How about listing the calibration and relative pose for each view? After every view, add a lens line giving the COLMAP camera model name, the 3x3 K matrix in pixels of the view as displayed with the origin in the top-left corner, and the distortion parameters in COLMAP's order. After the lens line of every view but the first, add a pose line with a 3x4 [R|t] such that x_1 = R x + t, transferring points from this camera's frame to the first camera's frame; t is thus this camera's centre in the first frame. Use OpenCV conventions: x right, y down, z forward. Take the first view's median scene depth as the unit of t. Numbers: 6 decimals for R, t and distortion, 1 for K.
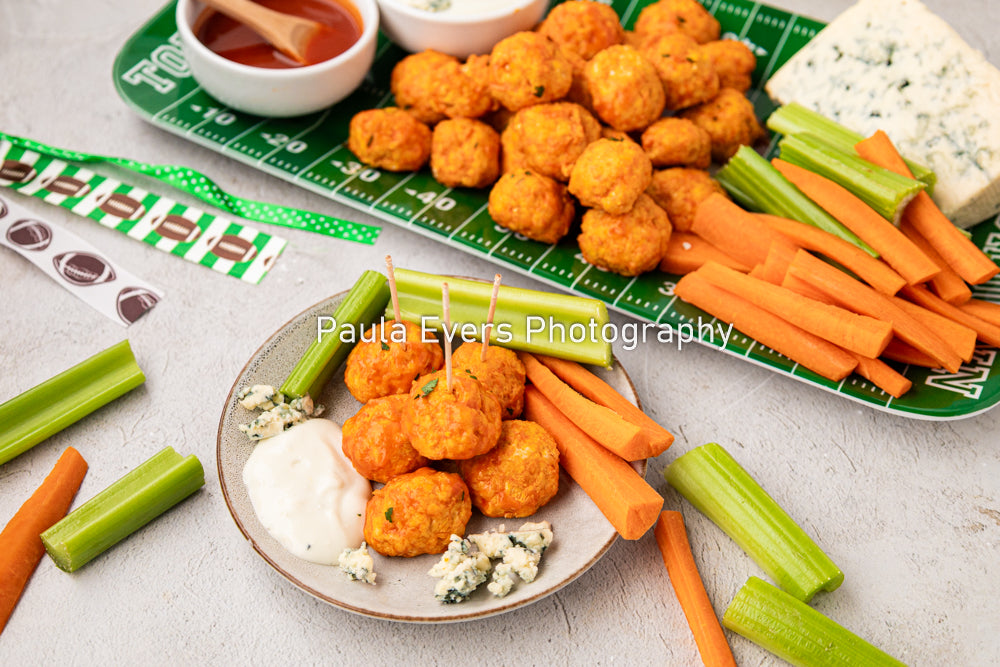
lens RADIAL K [[1552.9, 0, 470.0], [0, 1552.9, 335.3], [0, 0, 1]] dist [0.060251, -0.028683]
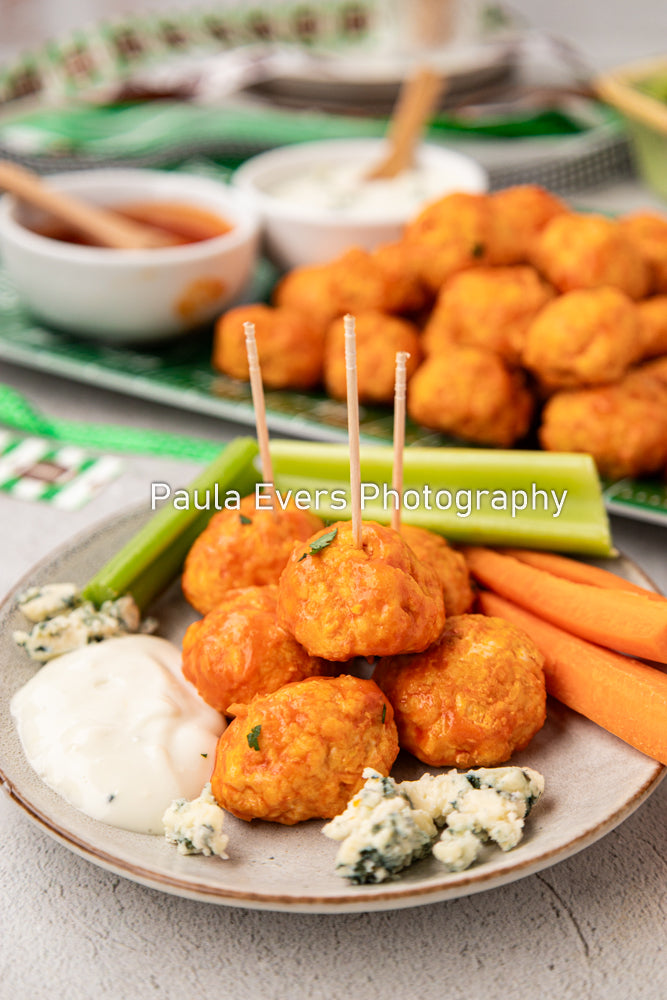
lens RADIAL K [[1462.2, 0, 333.5], [0, 1462.2, 500.0], [0, 0, 1]] dist [0.075890, -0.065469]
pose [[0.999722, -0.011093, -0.020812, -0.010921], [0.003906, 0.948179, -0.317712, 0.199786], [0.023258, 0.317543, 0.947959, 0.457779]]
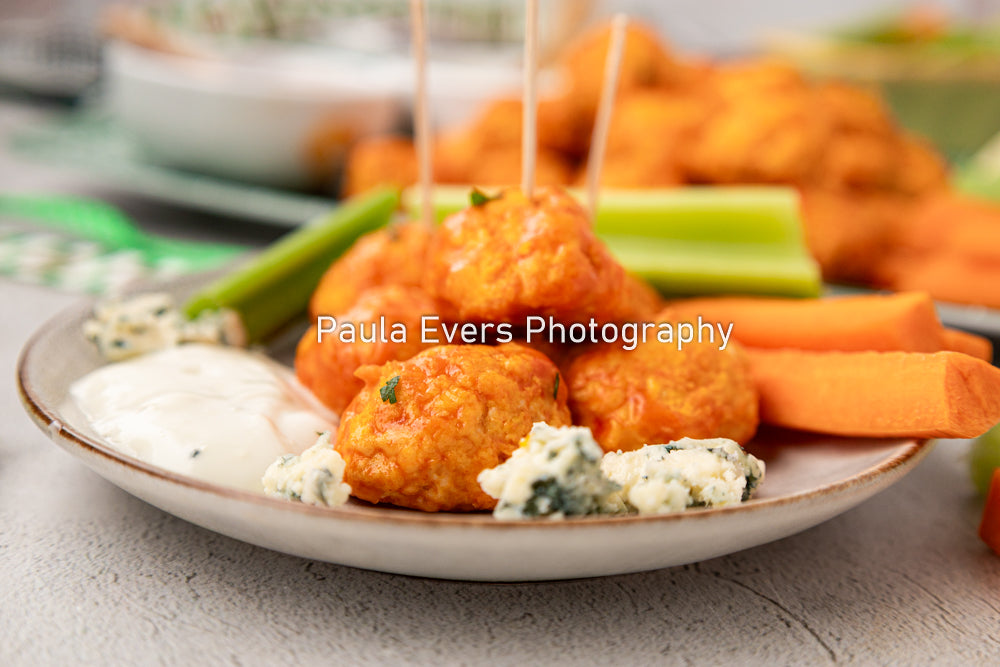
lens RADIAL K [[1462.2, 0, 500.0], [0, 1462.2, 333.5], [0, 0, 1]] dist [0.075890, -0.065469]
pose [[0.999287, 0.032598, 0.019072, -0.029115], [-0.017220, 0.842697, -0.538113, 0.316320], [-0.033613, 0.537400, 0.842657, 0.634556]]
